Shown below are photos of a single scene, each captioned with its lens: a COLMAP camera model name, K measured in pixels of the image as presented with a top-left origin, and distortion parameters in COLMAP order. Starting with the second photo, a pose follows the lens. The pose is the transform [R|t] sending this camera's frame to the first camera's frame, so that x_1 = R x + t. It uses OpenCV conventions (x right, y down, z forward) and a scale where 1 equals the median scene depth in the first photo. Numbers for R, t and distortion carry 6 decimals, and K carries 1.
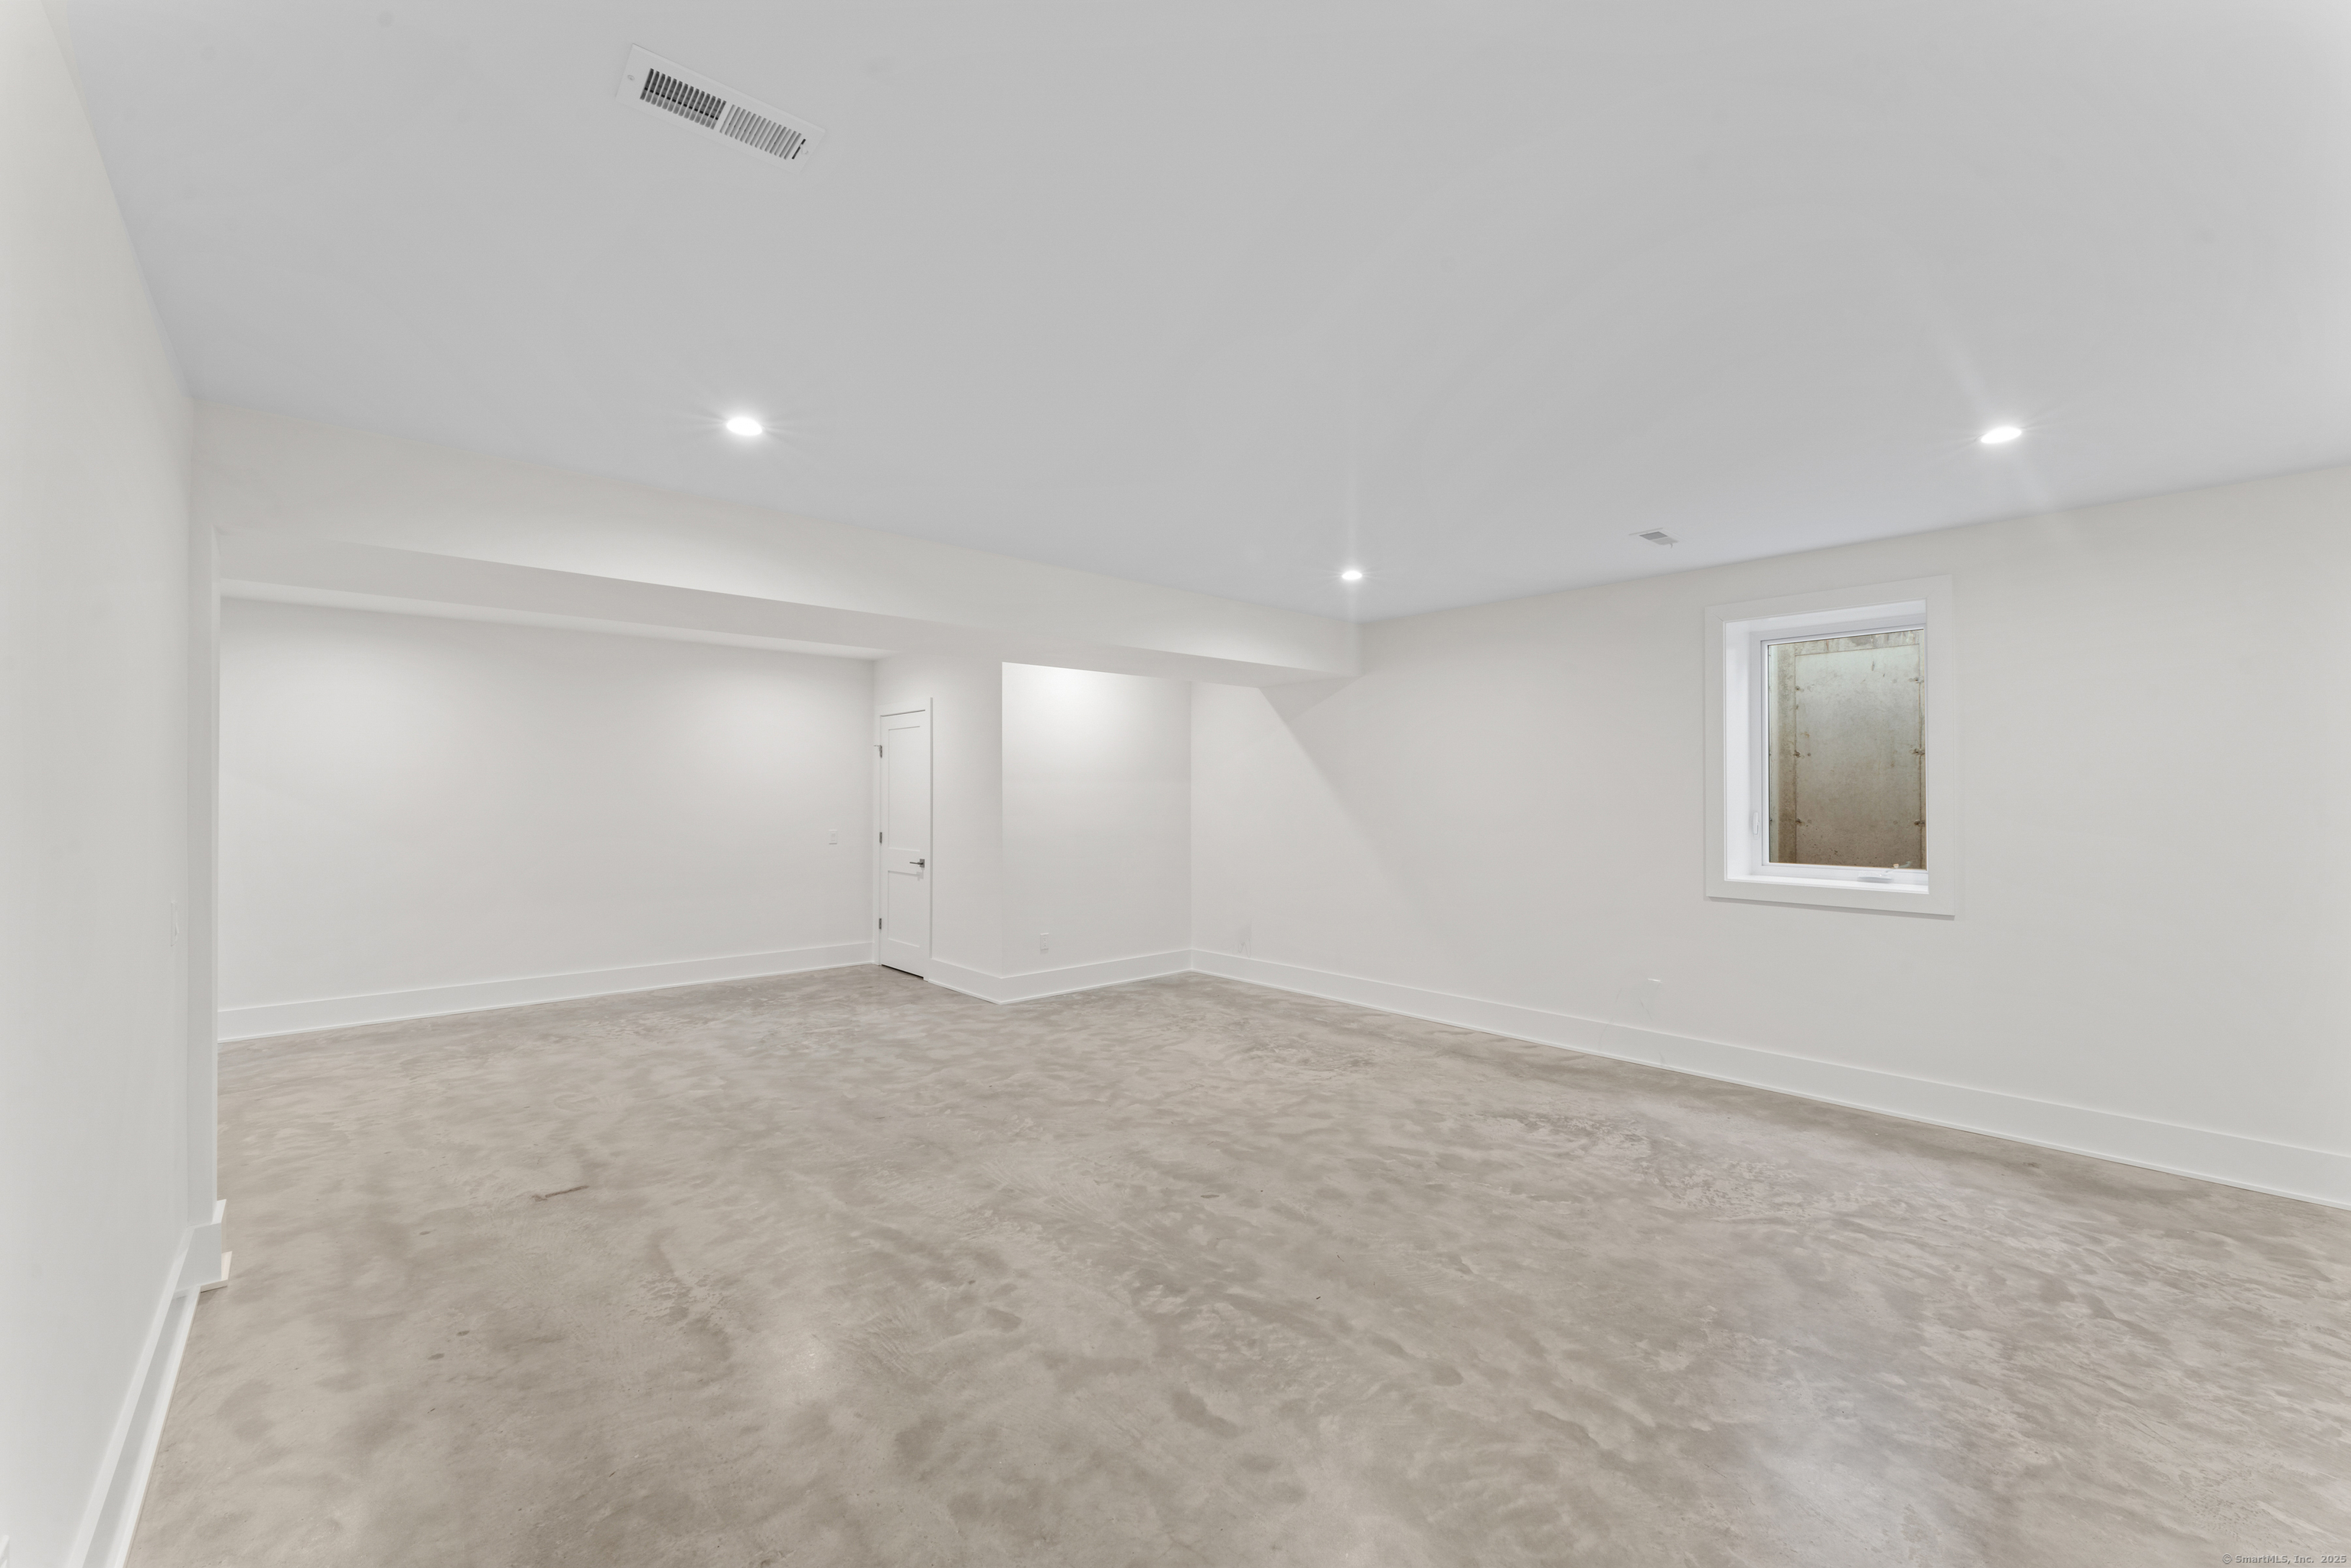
lens RADIAL K [[948.4, 0, 1172.3], [0, 948.4, 793.0], [0, 0, 1]] dist [0.000314, 0.001021]
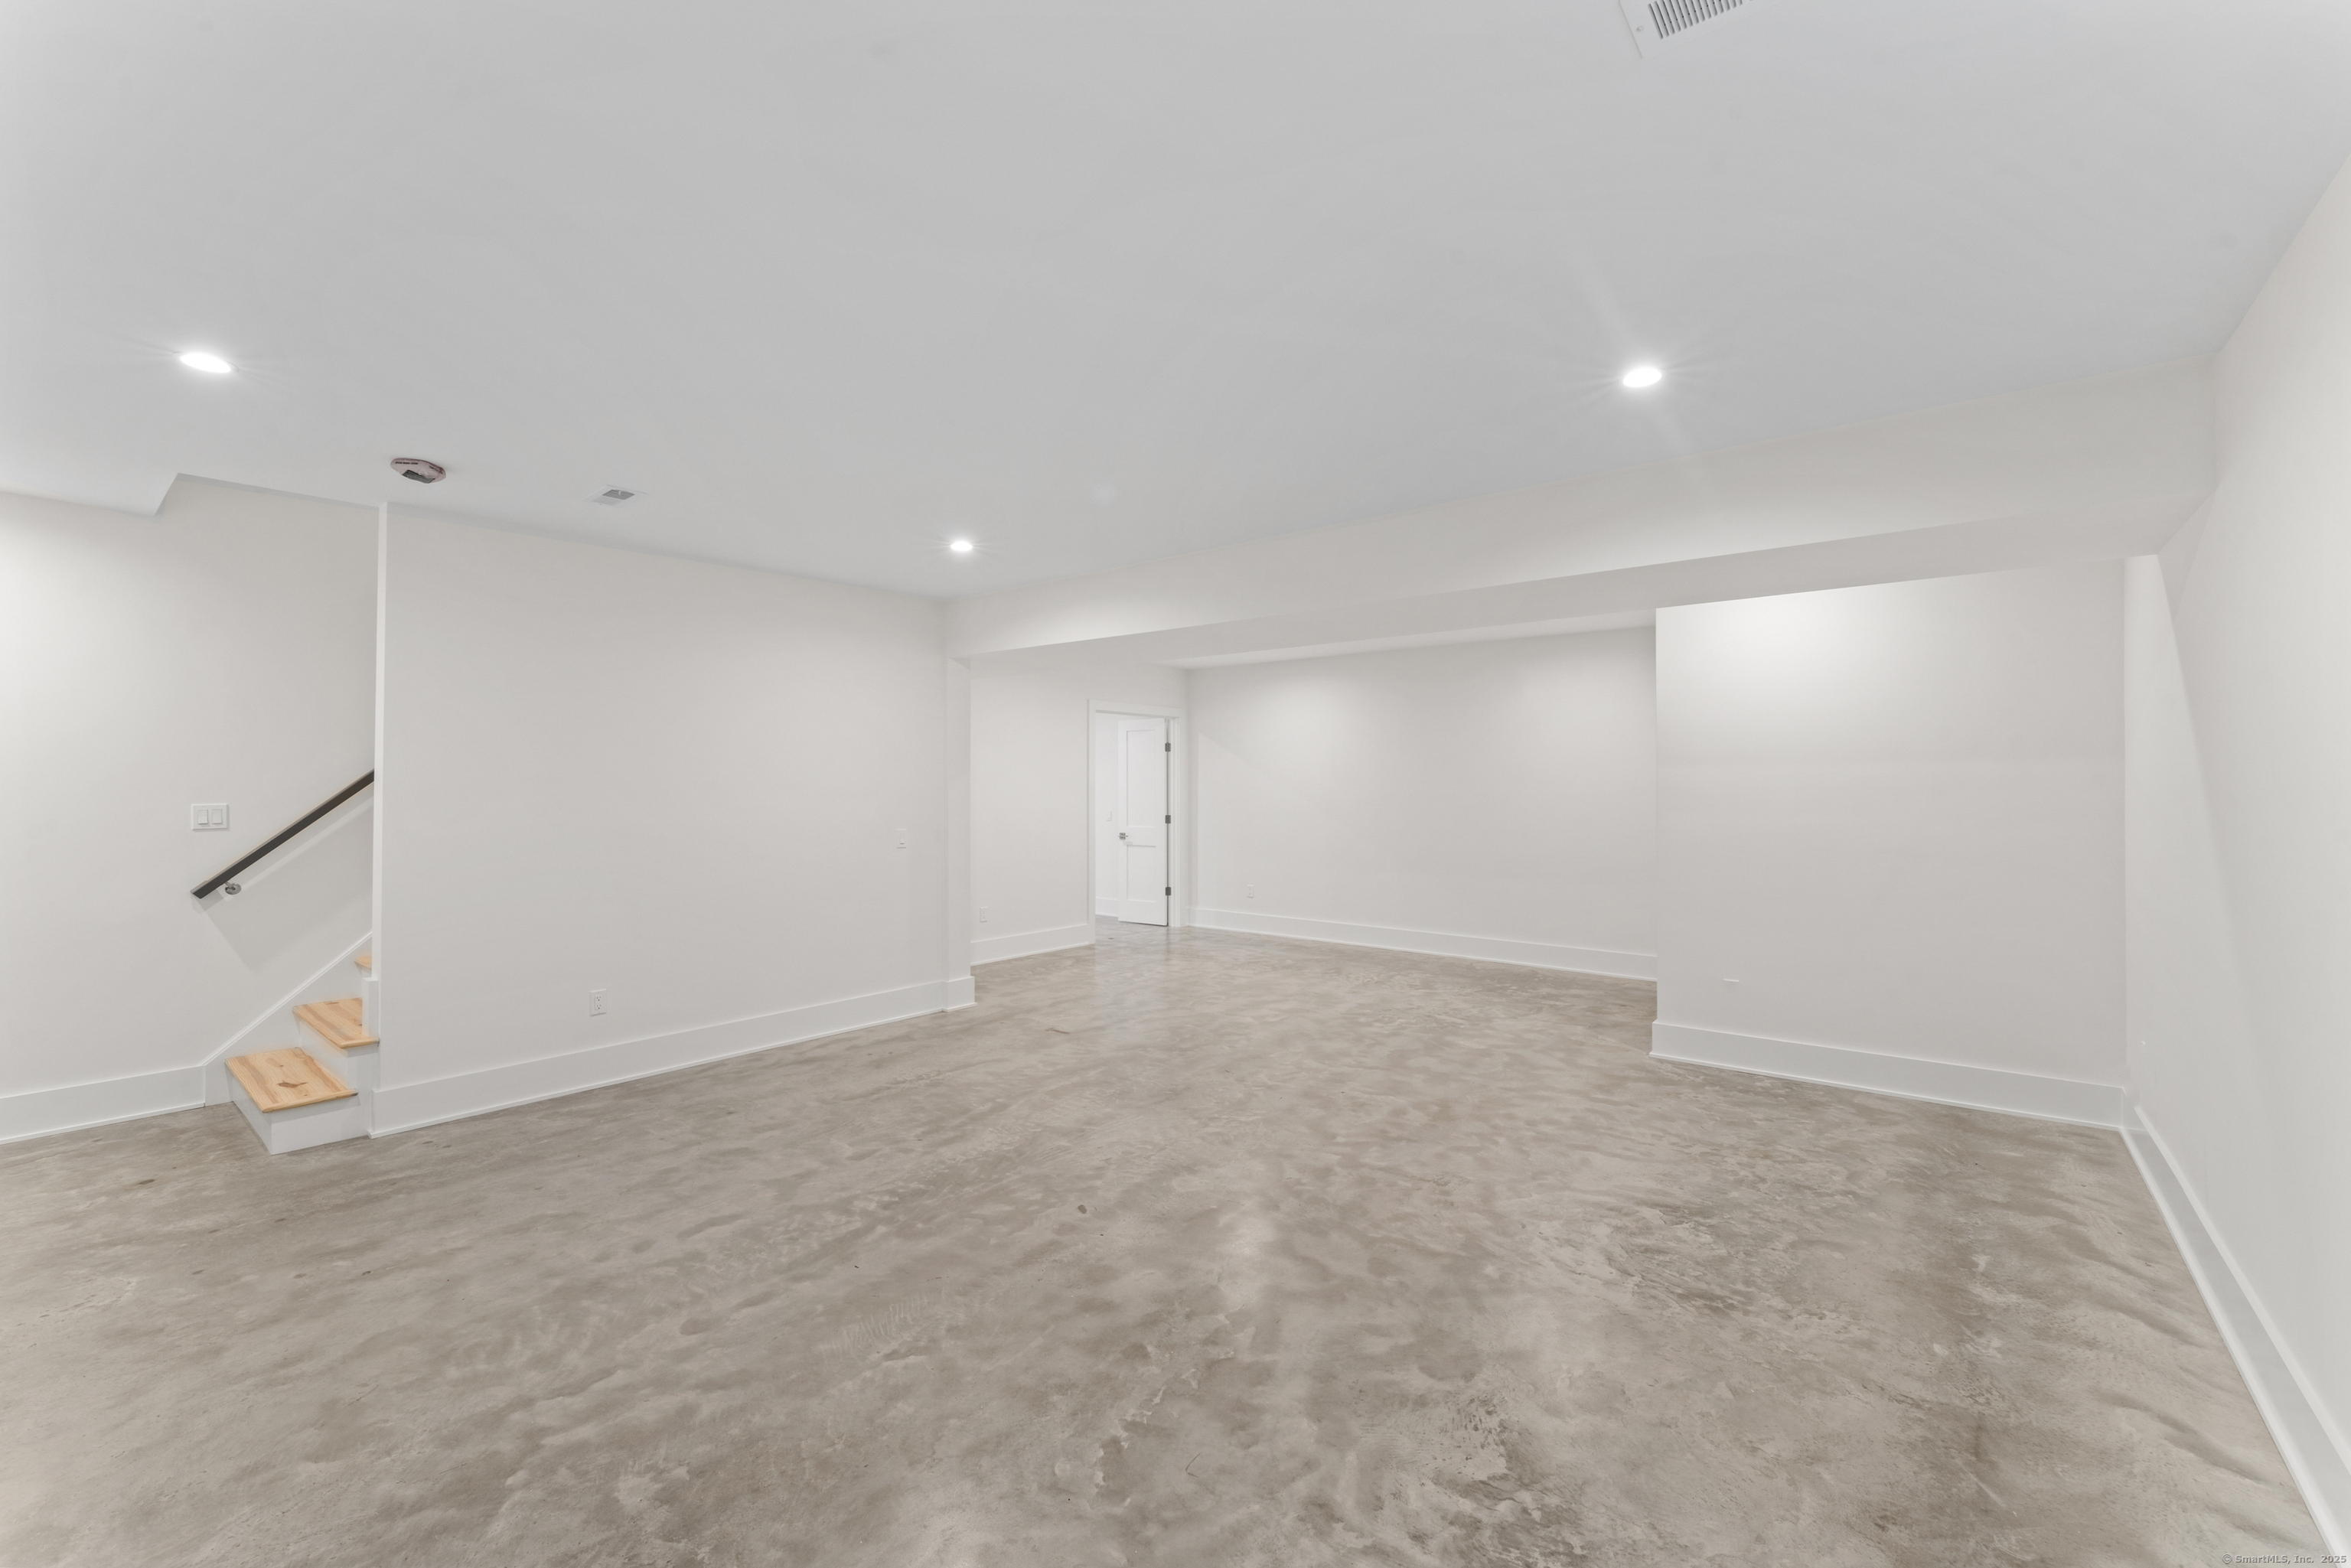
lens RADIAL K [[948.4, 0, 1171.4], [0, 948.4, 780.5], [0, 0, 1]] dist [0.000314, 0.001021]
pose [[0.156627, -0.007392, -0.987630, 0.886828], [0.004998, 0.999965, -0.006691, 0.003330], [0.987645, -0.003888, 0.156659, 0.841104]]
